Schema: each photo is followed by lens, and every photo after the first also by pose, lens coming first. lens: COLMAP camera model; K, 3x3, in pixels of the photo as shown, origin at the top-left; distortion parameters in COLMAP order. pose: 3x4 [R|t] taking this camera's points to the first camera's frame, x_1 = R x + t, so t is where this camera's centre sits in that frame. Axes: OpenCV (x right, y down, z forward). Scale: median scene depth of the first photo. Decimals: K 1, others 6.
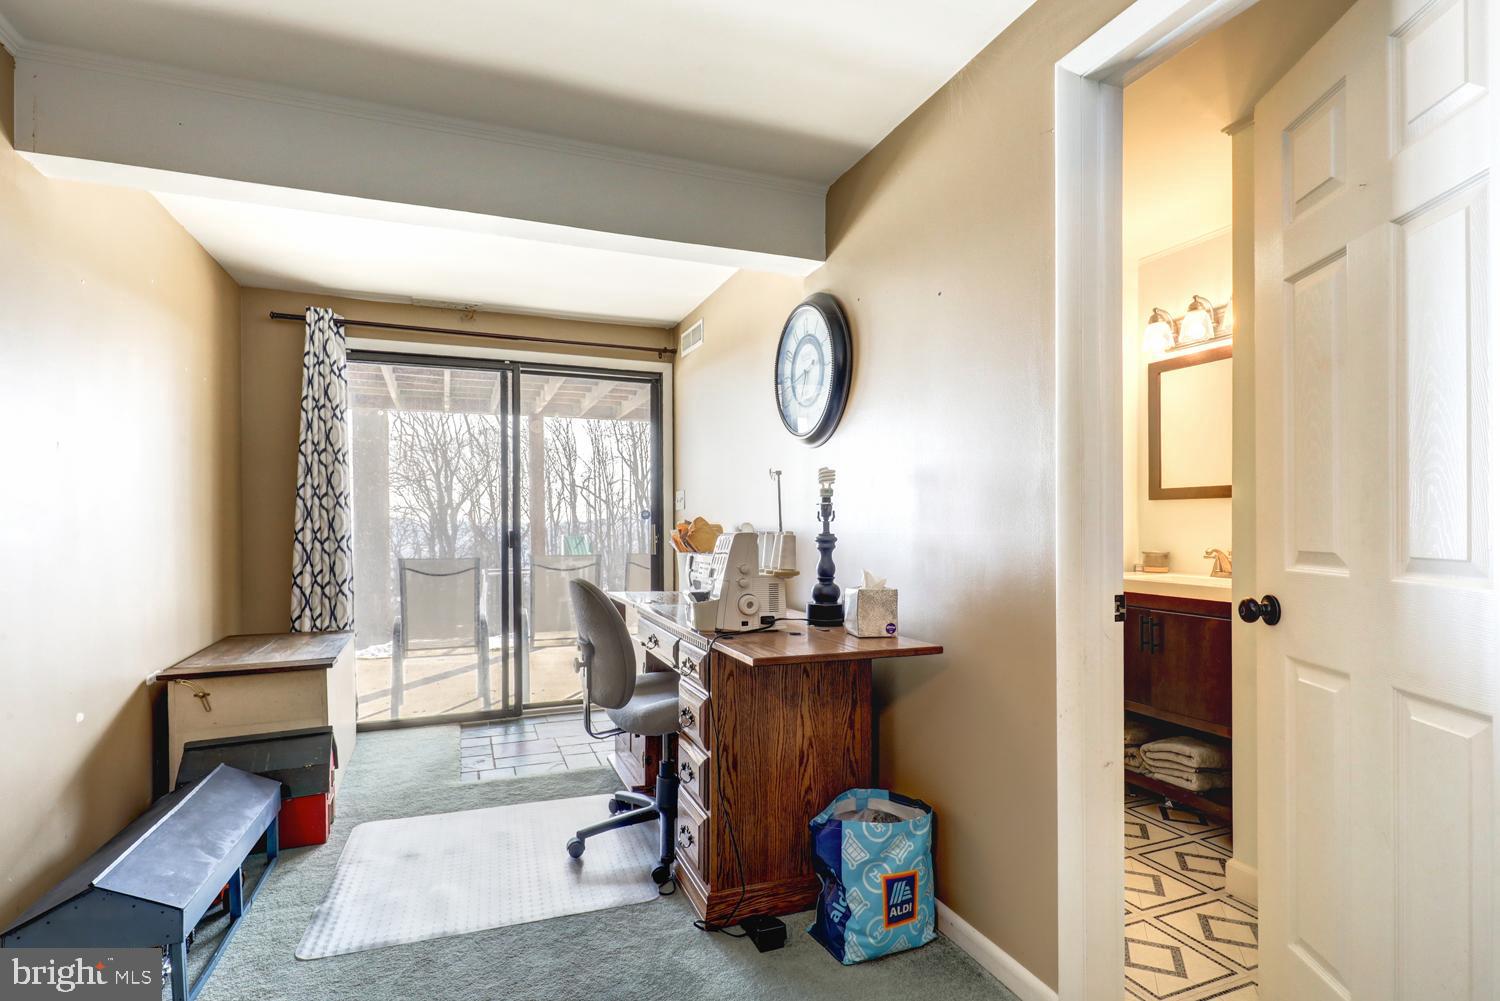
lens RADIAL K [[726.0, 0, 750.7], [0, 726.0, 528.4], [0, 0, 1]] dist [-0.001468, 0.000046]
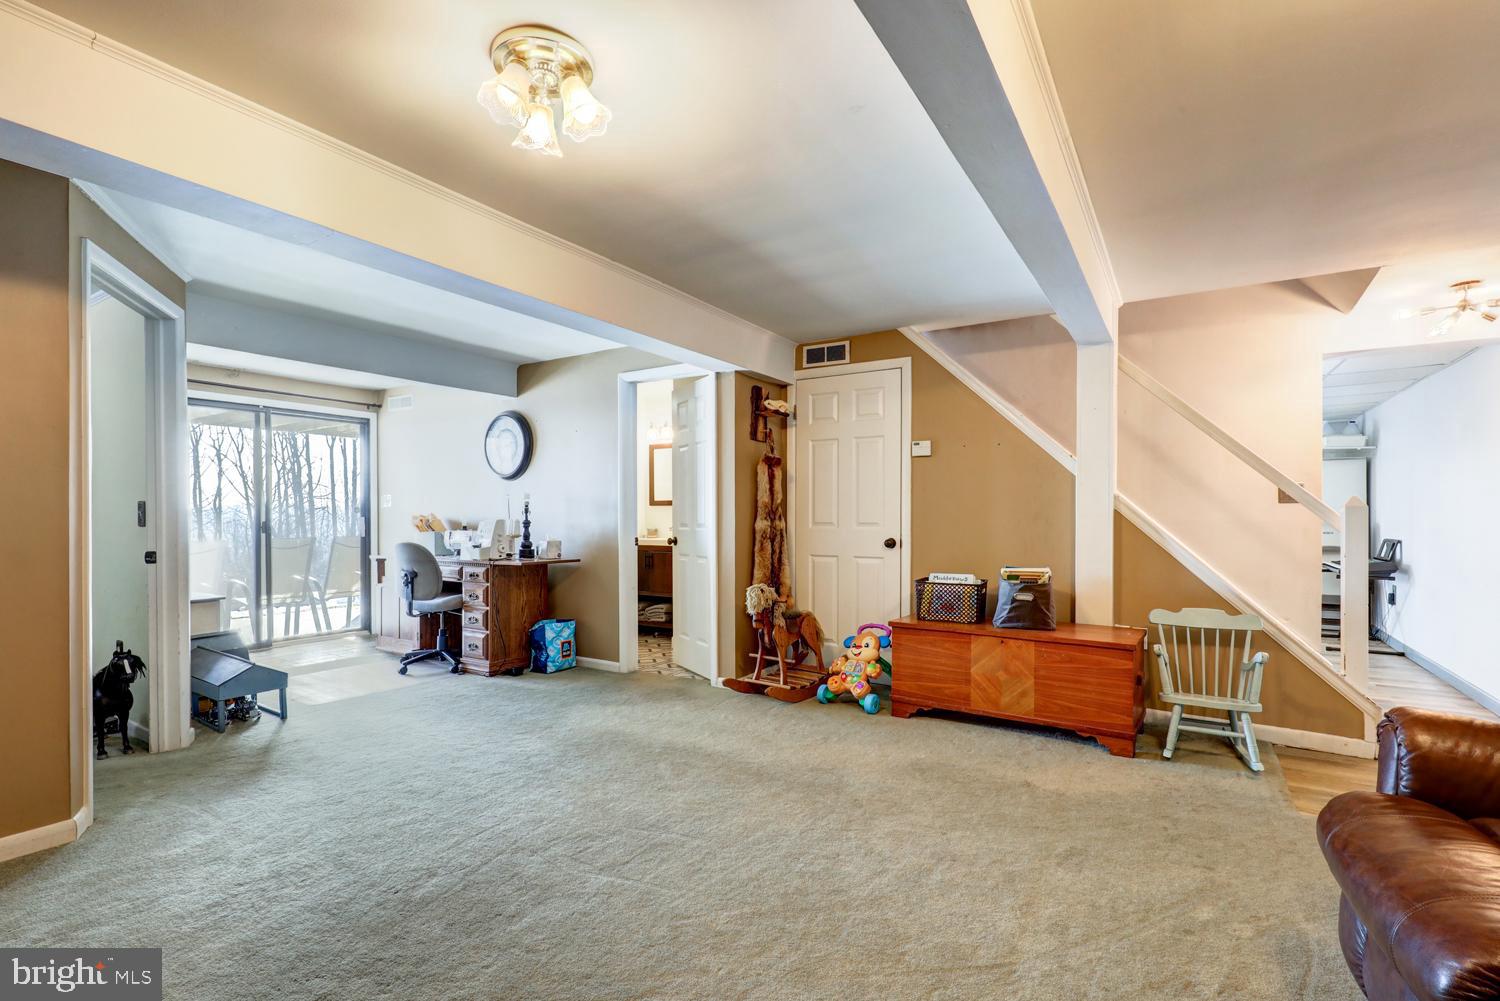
lens RADIAL K [[685.6, 0, 742.8], [0, 685.6, 511.4], [0, 0, 1]] dist [-0.000679, -0.000453]
pose [[0.814517, 0.004856, 0.580120, -0.634298], [0.003606, 0.999903, -0.013432, 0.010851], [-0.580129, 0.013033, 0.814420, -1.275342]]
